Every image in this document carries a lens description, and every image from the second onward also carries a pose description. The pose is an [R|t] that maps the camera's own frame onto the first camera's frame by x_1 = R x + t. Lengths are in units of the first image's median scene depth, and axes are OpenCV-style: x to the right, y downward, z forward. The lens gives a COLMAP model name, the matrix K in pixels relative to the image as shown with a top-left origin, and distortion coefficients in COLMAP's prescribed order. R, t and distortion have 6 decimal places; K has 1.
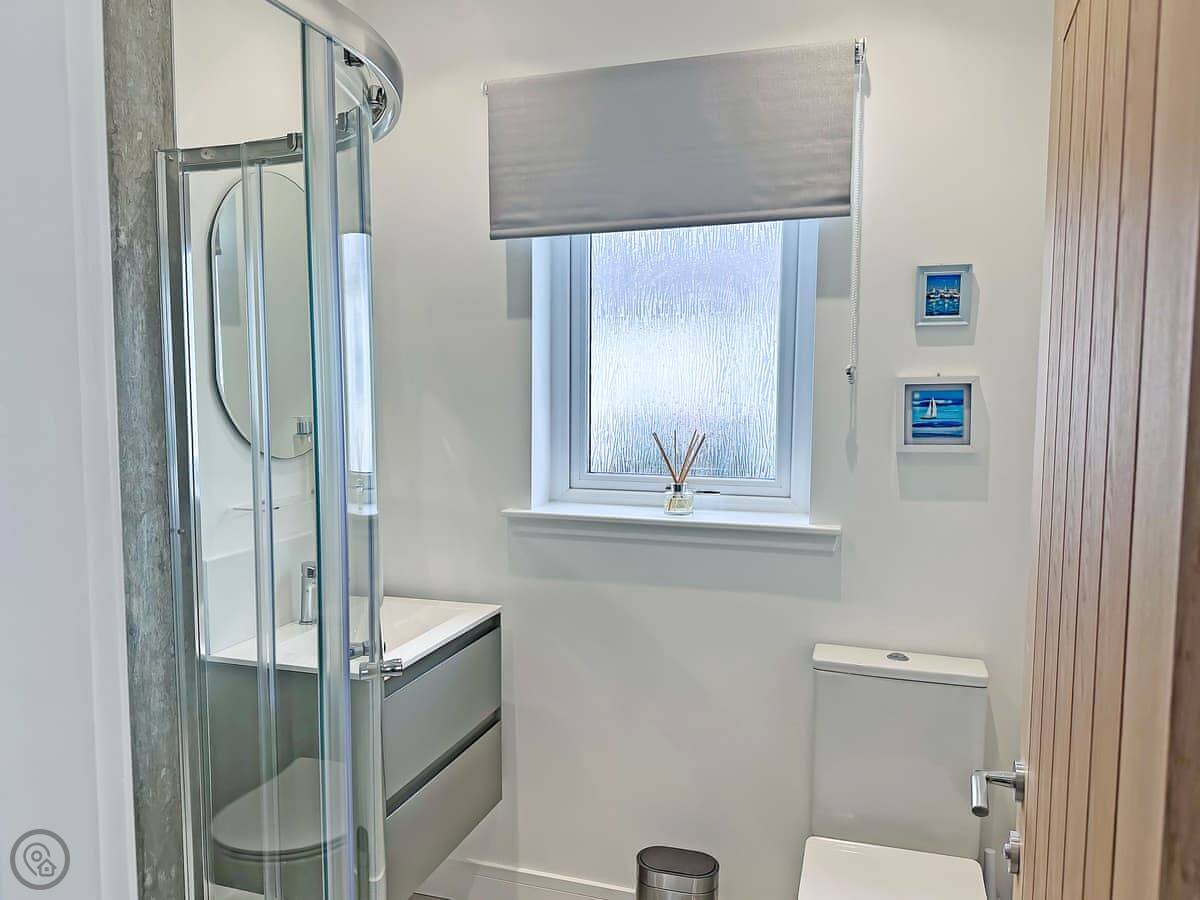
lens RADIAL K [[956.5, 0, 598.7], [0, 956.5, 453.3], [0, 0, 1]] dist [-0.031933, 0.032453]
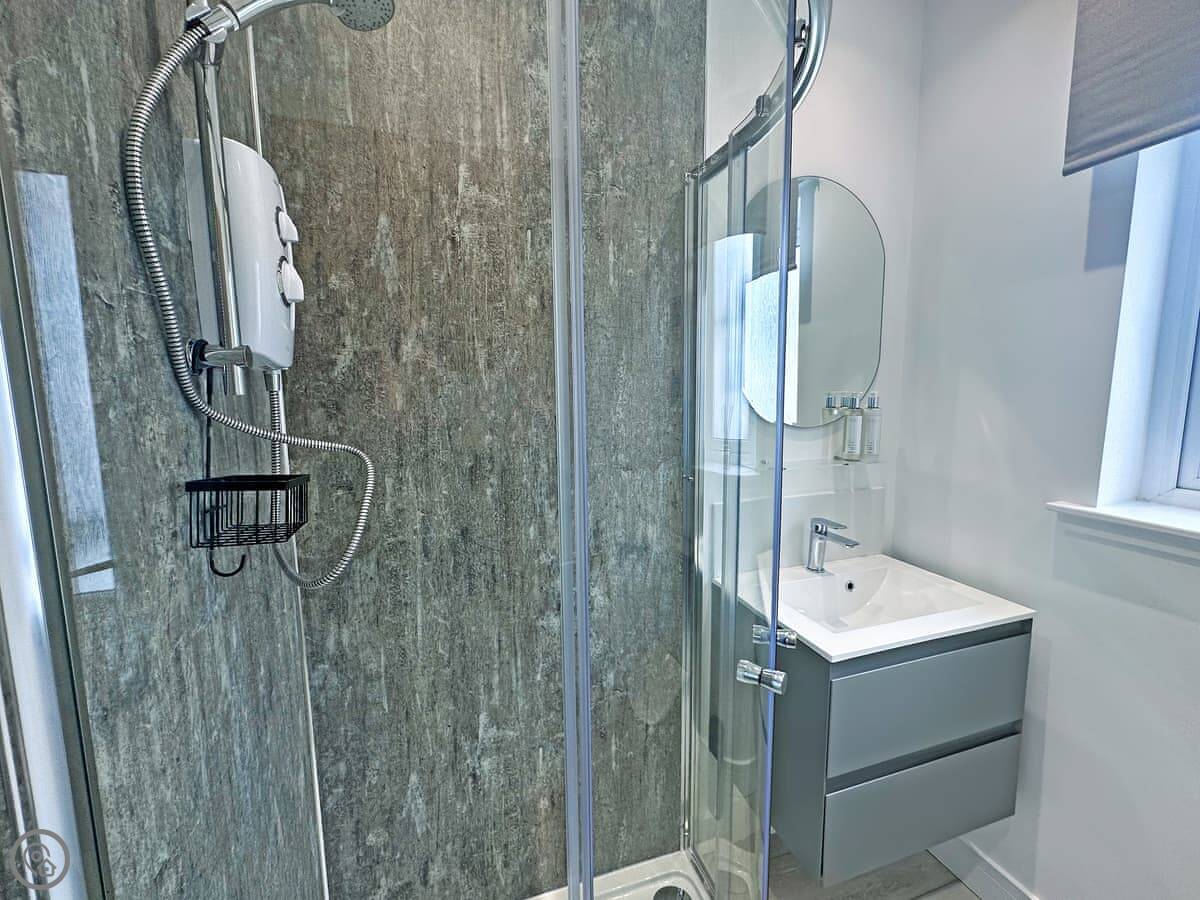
lens RADIAL K [[494.1, 0, 601.0], [0, 494.1, 450.8], [0, 0, 1]] dist [-0.007854, -0.000528]
pose [[0.574634, 0.089468, -0.813506, 0.021807], [-0.048782, 0.995984, 0.075079, 0.000332], [0.816955, -0.003458, 0.576690, 0.442339]]
